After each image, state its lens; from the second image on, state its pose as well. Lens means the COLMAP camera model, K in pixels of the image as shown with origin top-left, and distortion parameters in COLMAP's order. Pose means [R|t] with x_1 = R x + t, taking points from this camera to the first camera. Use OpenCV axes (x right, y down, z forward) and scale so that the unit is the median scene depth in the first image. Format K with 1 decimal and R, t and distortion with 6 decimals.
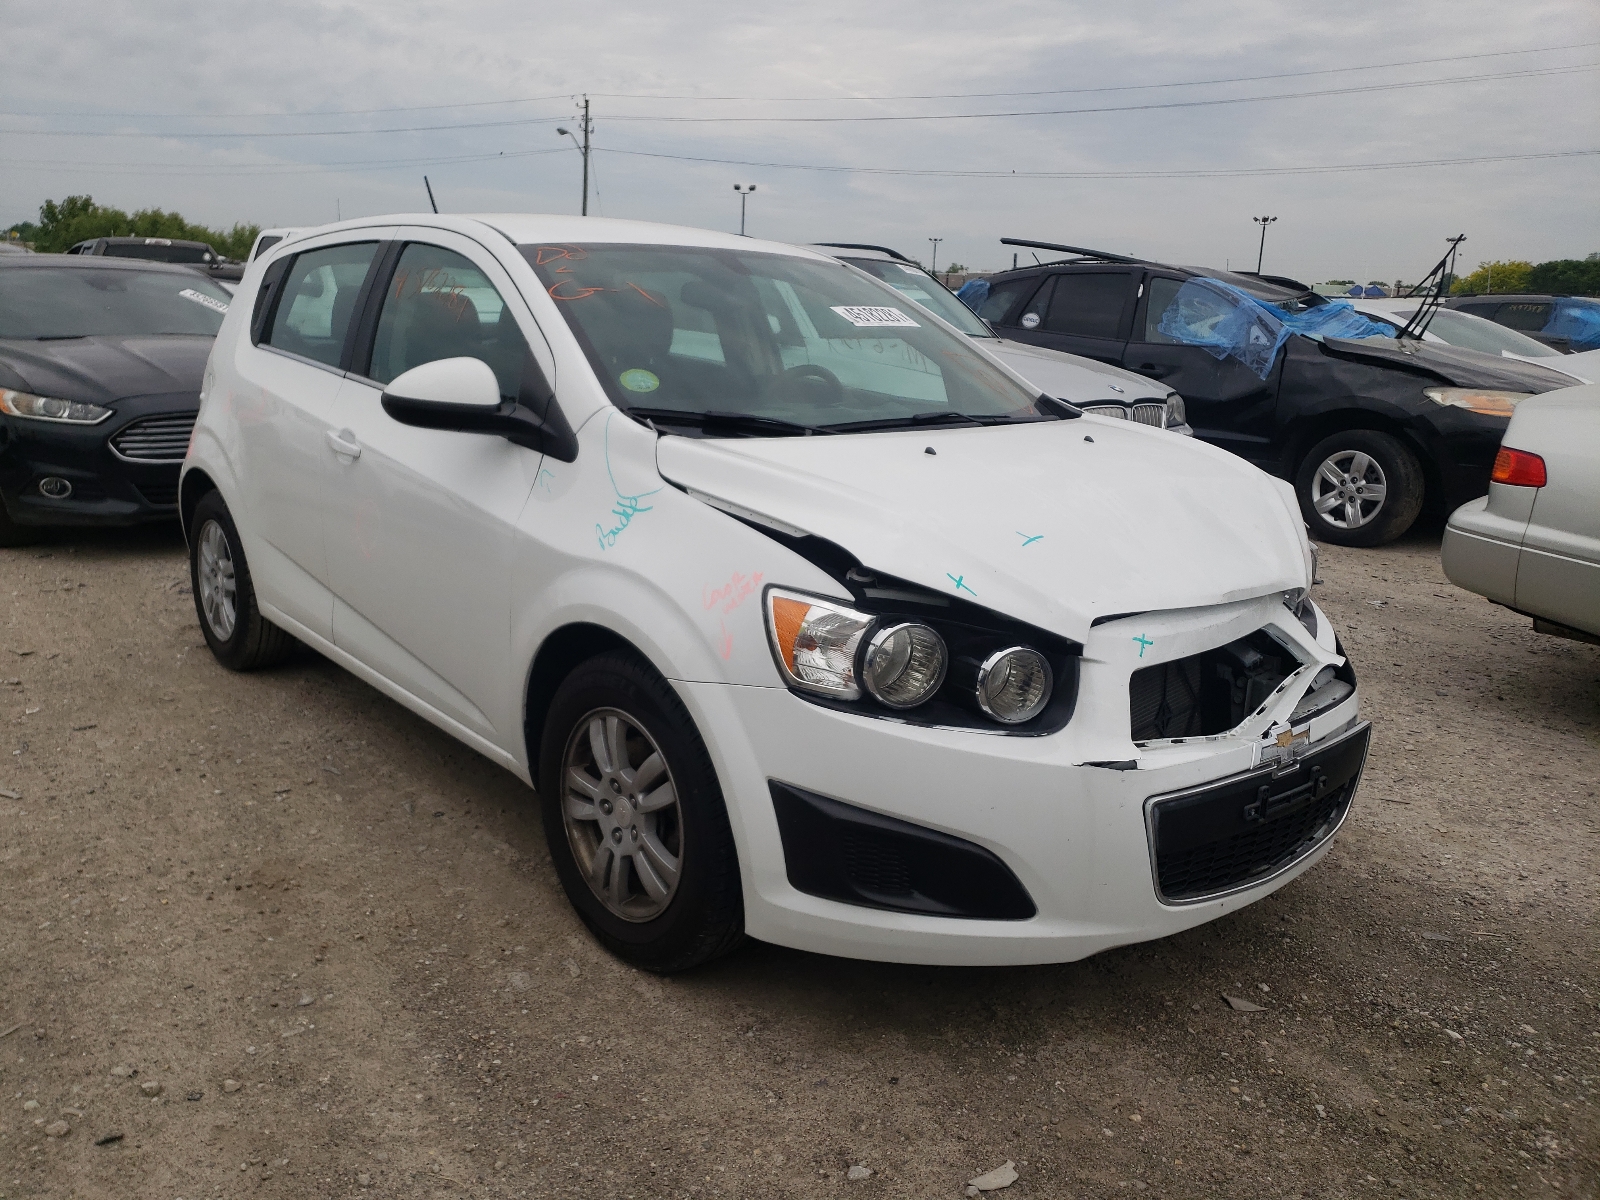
lens RADIAL K [[1366.7, 0, 800.0], [0, 1366.7, 600.0], [0, 0, 1]] dist [0.018281, 0.009214]
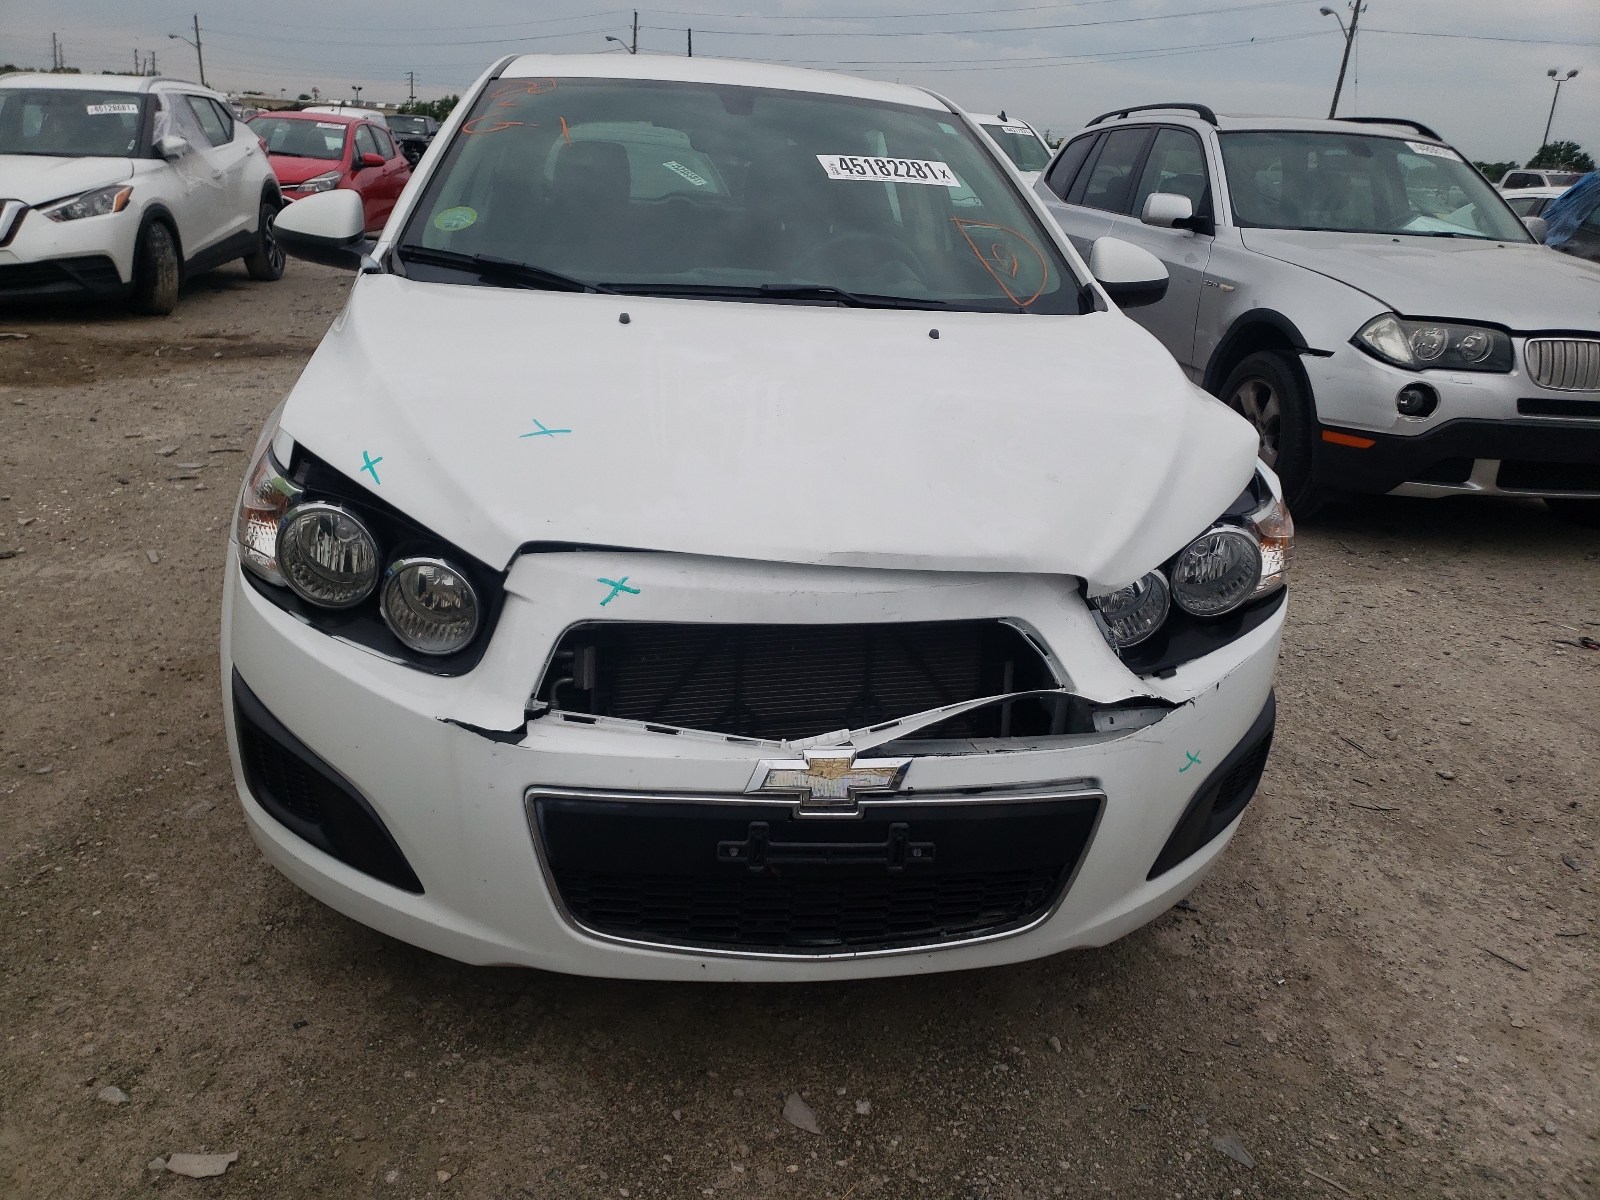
lens RADIAL K [[1366.7, 0, 800.0], [0, 1366.7, 600.0], [0, 0, 1]] dist [0.018281, 0.009214]
pose [[0.833309, 0.182991, -0.521642, 0.703206], [-0.149692, 0.983064, 0.105727, -0.053060], [0.532154, -0.010017, 0.846588, 0.421387]]
